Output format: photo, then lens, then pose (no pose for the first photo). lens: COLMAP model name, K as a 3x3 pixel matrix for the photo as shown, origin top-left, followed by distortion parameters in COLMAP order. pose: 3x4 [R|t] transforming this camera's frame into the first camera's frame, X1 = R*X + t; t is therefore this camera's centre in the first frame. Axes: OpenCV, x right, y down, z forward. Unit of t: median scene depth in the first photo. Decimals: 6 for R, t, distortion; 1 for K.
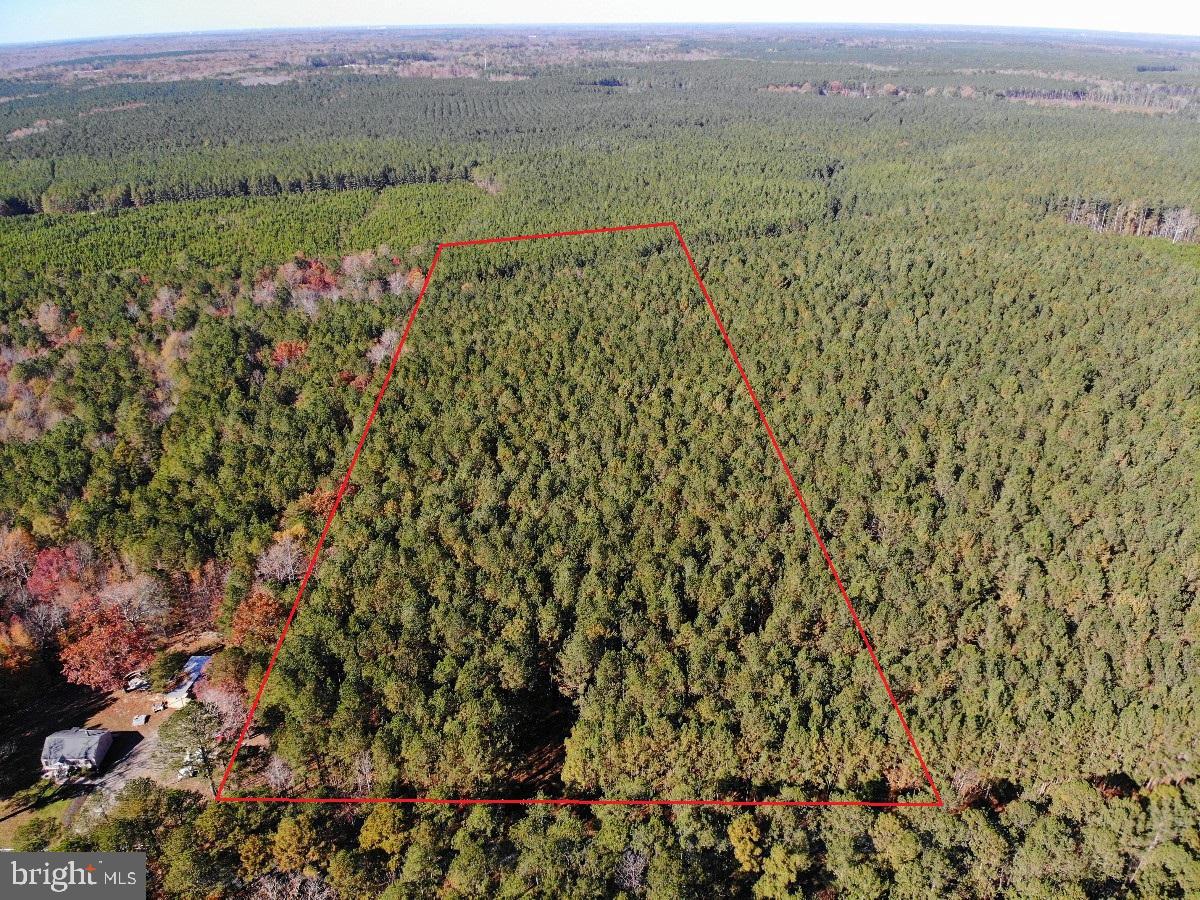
lens RADIAL K [[877.0, 0, 600.0], [0, 877.0, 450.0], [0, 0, 1]] dist [0.101968, -0.211773]
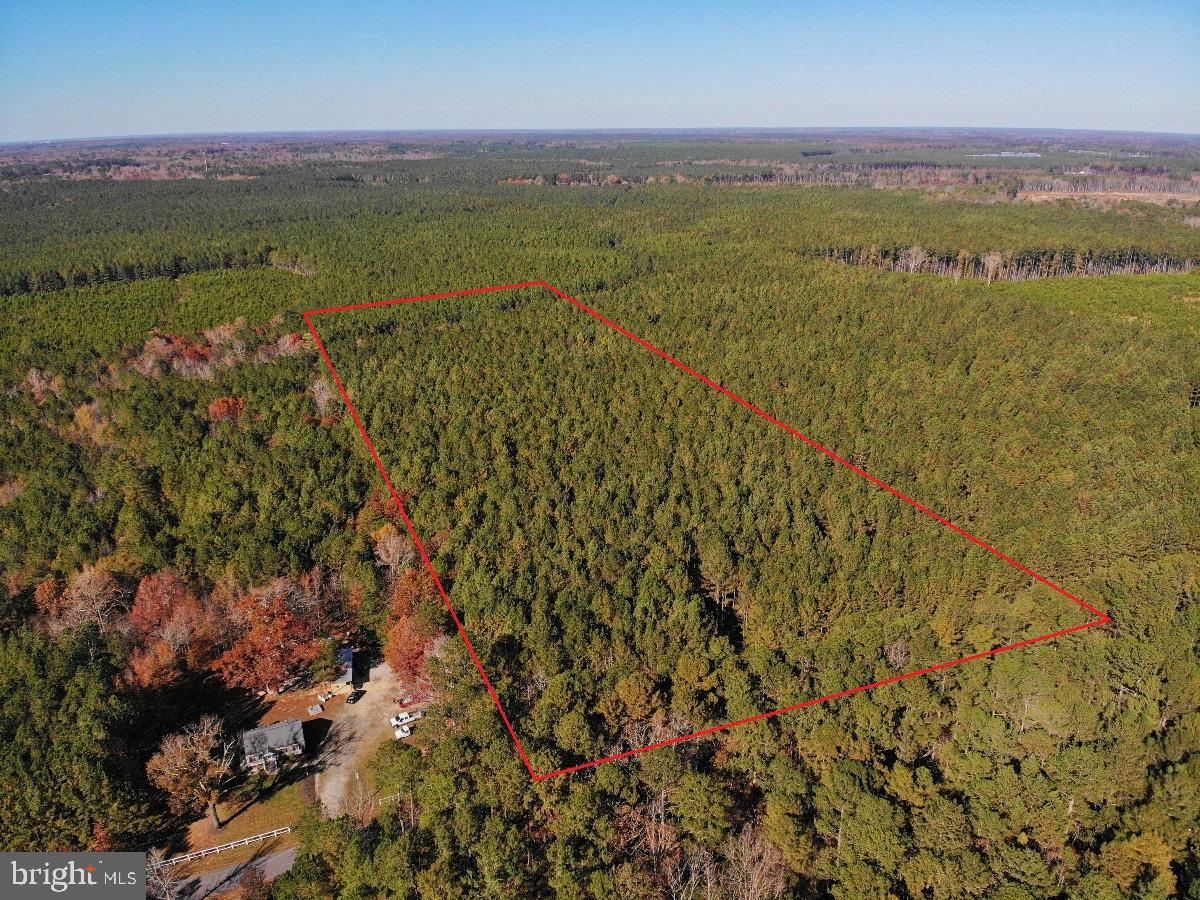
lens RADIAL K [[877.0, 0, 600.0], [0, 877.0, 450.0], [0, 0, 1]] dist [0.101968, -0.211773]
pose [[0.948901, -0.112450, 0.294860, -0.276274], [0.141960, 0.986586, -0.080596, 0.080224], [-0.281842, 0.118336, 0.952135, -0.059755]]
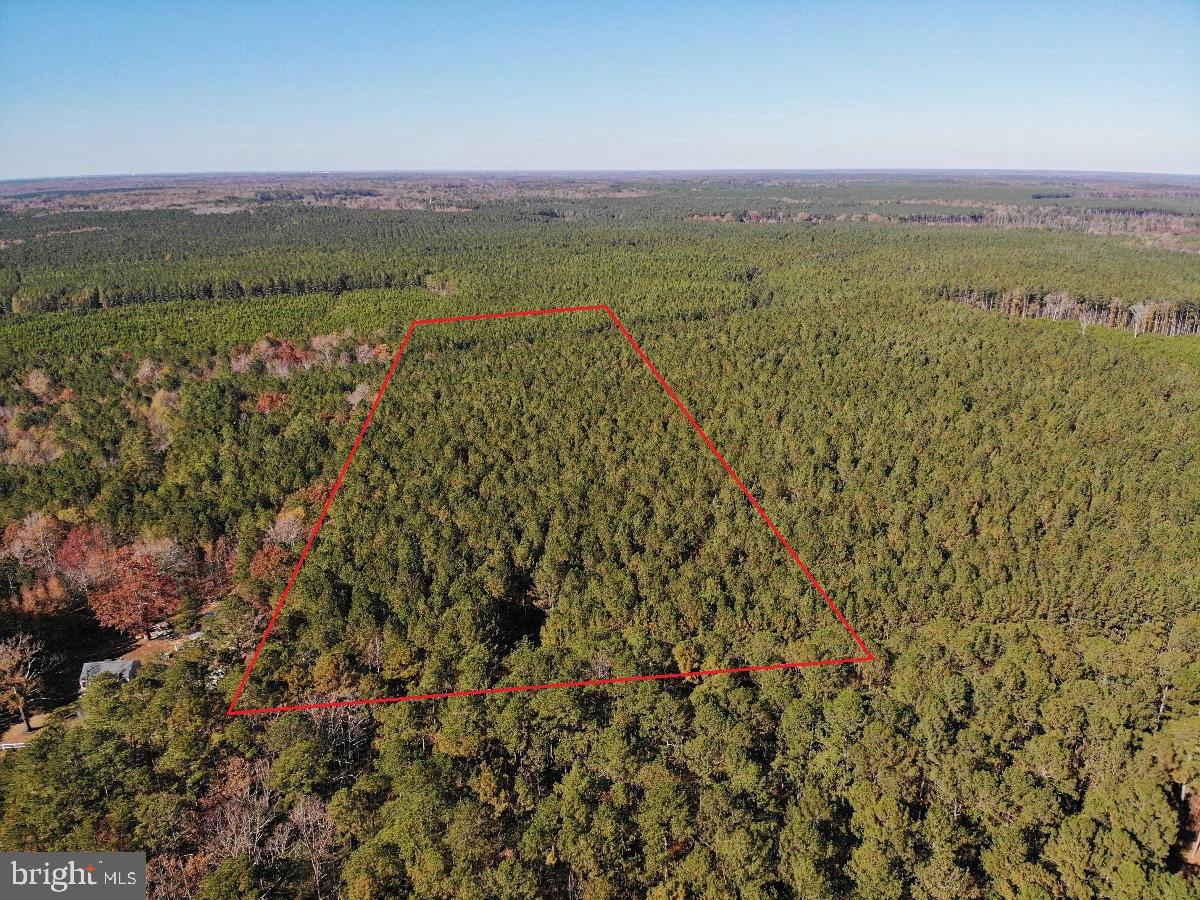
lens RADIAL K [[877.0, 0, 600.0], [0, 877.0, 450.0], [0, 0, 1]] dist [0.101968, -0.211773]
pose [[0.997595, -0.019565, 0.066494, -0.016375], [0.028767, 0.989678, -0.140393, 0.126568], [-0.063061, 0.141968, 0.987861, -0.122704]]
